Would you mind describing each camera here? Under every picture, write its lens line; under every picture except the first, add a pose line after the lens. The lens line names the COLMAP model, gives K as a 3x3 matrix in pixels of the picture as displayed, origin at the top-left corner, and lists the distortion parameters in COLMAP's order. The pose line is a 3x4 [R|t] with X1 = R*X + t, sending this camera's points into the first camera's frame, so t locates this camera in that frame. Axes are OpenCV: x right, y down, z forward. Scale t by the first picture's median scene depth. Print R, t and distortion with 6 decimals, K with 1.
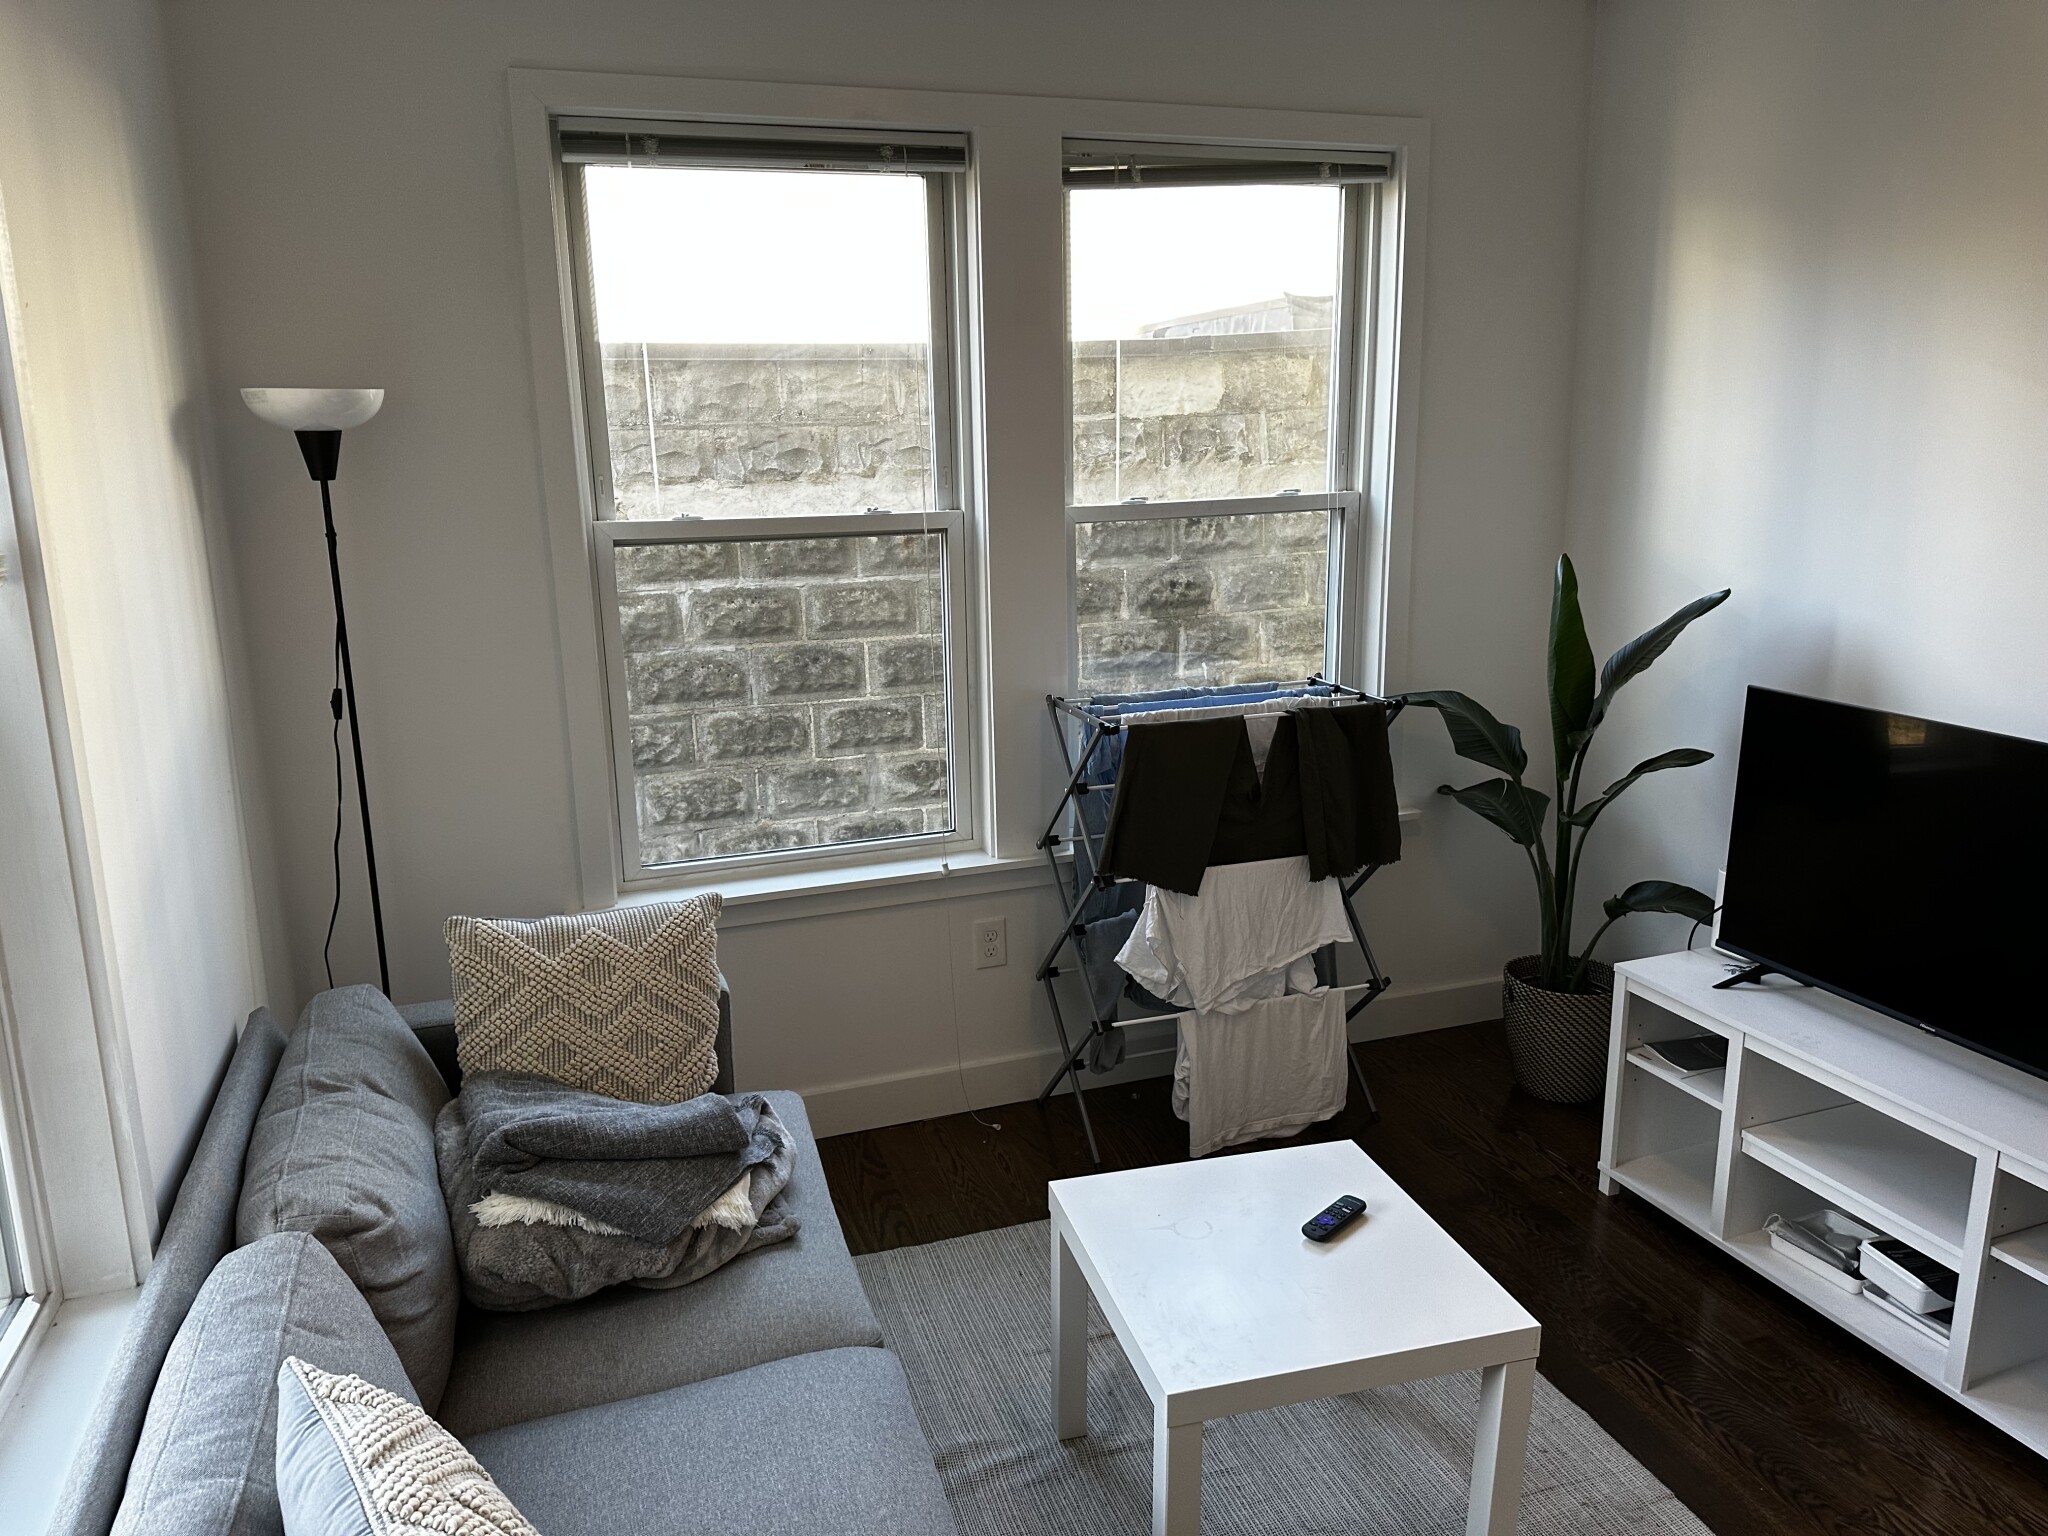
lens RADIAL K [[1457.2, 0, 1024.0], [0, 1457.2, 768.0], [0, 0, 1]] dist [0.031583, -0.036062]
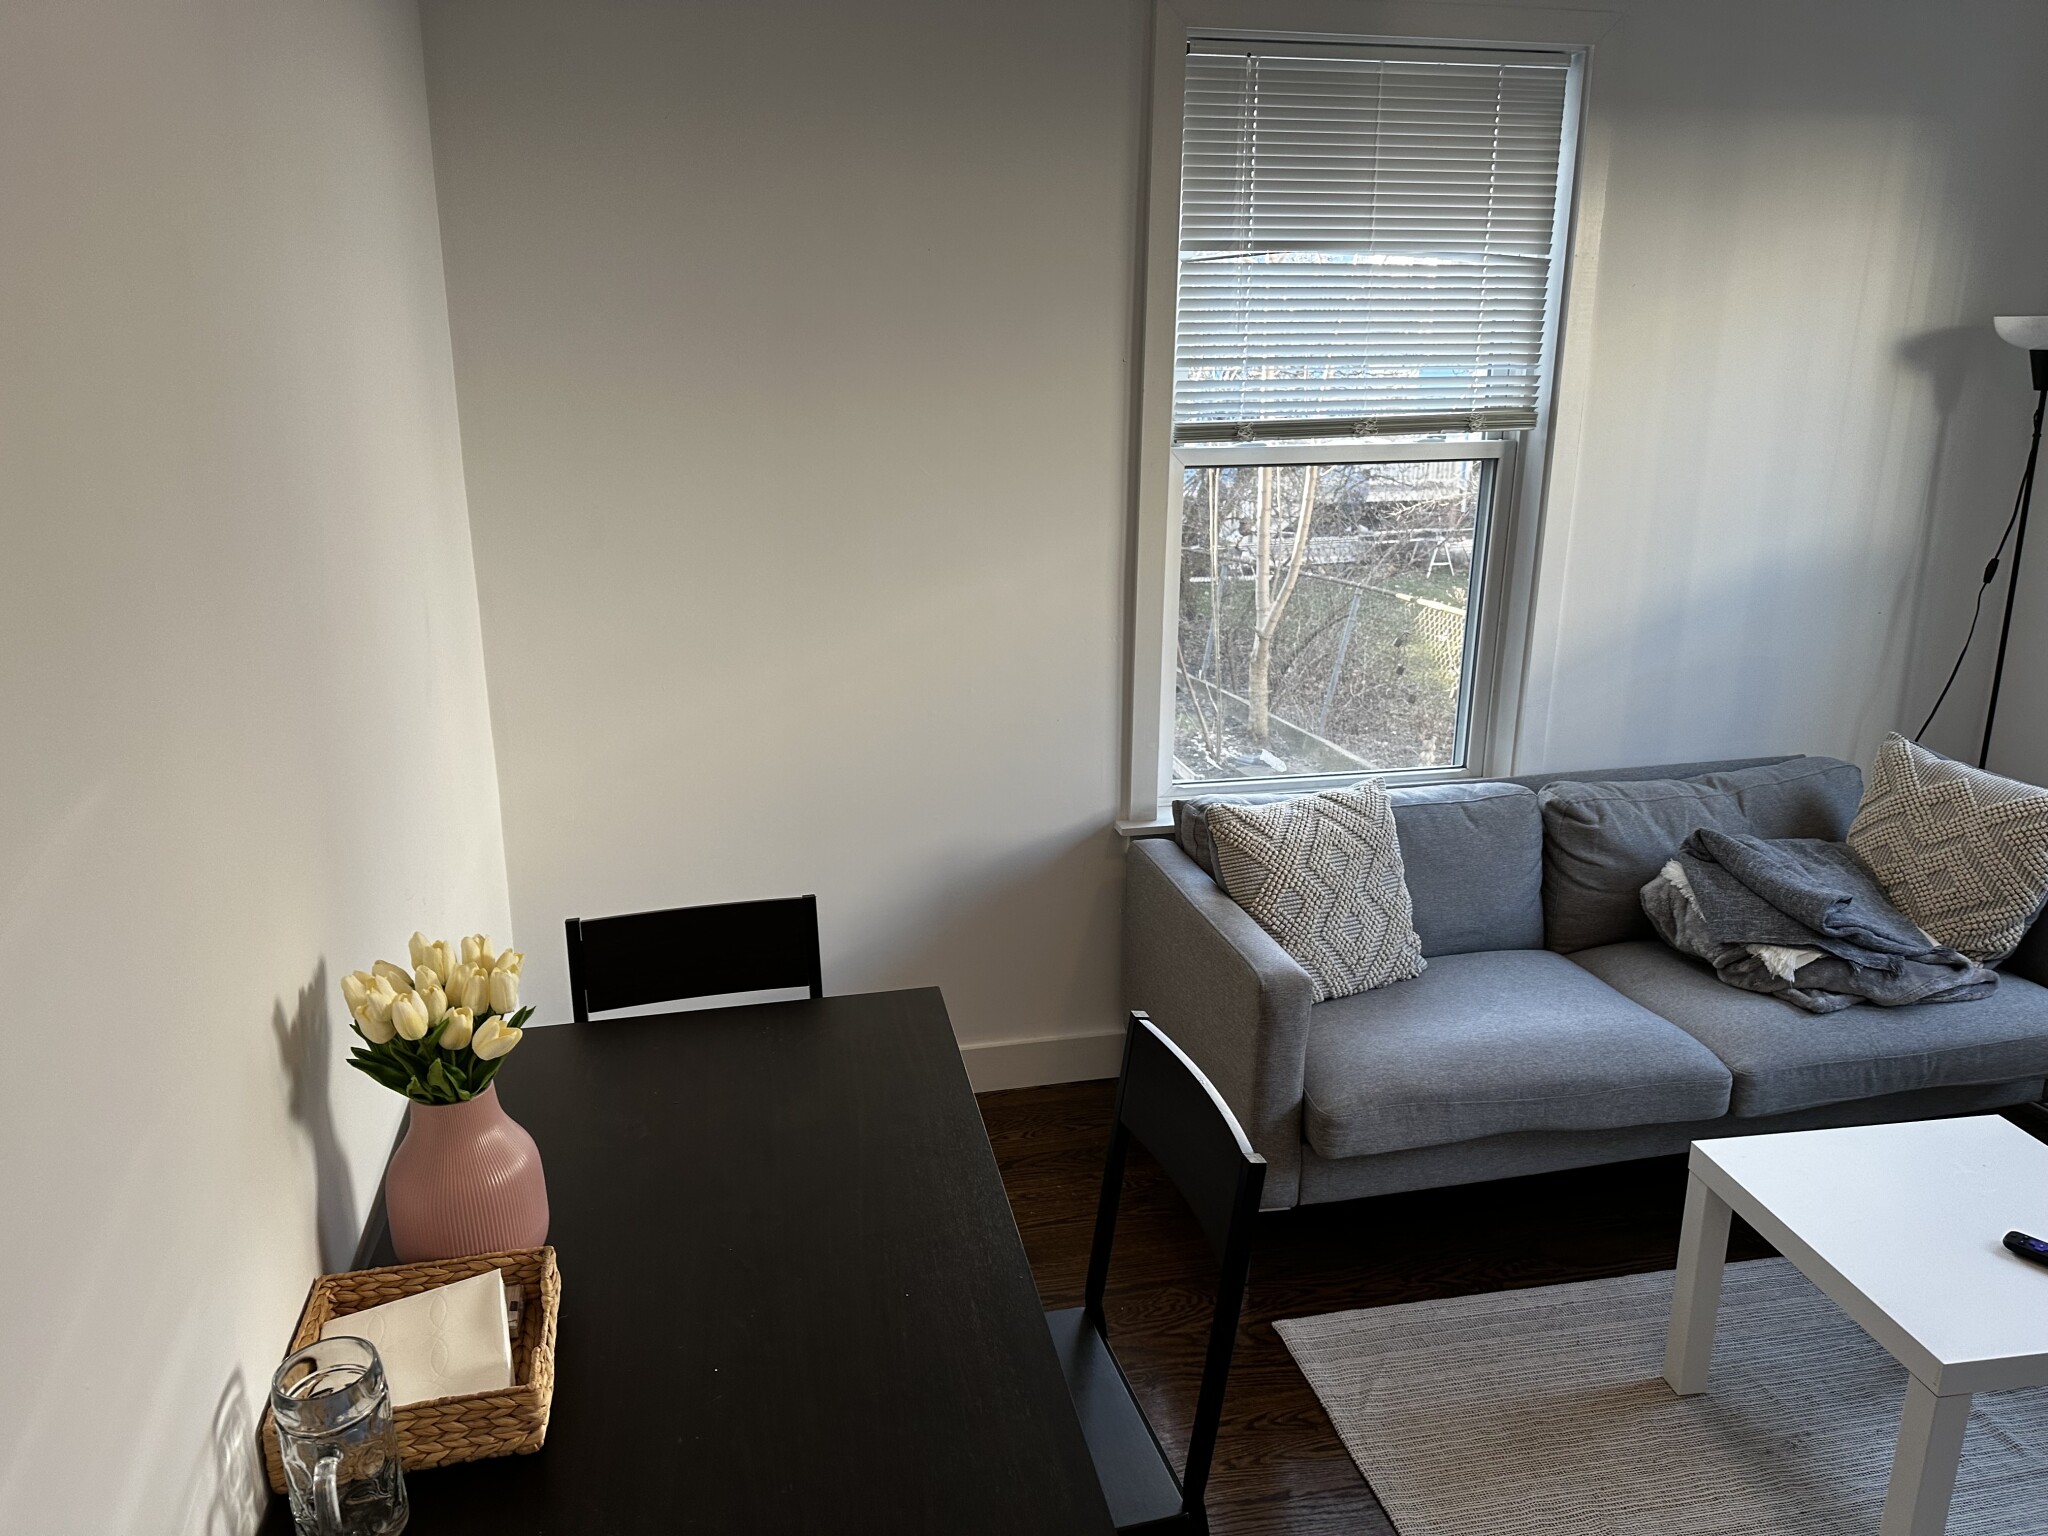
lens RADIAL K [[1440.9, 0, 1020.8], [0, 1440.9, 776.4], [0, 0, 1]] dist [0.054967, -0.075591]
pose [[-0.101136, 0.302377, -0.947808, 1.627340], [-0.223259, 0.921496, 0.317806, -0.174015], [0.969498, 0.243749, -0.025688, 0.513704]]
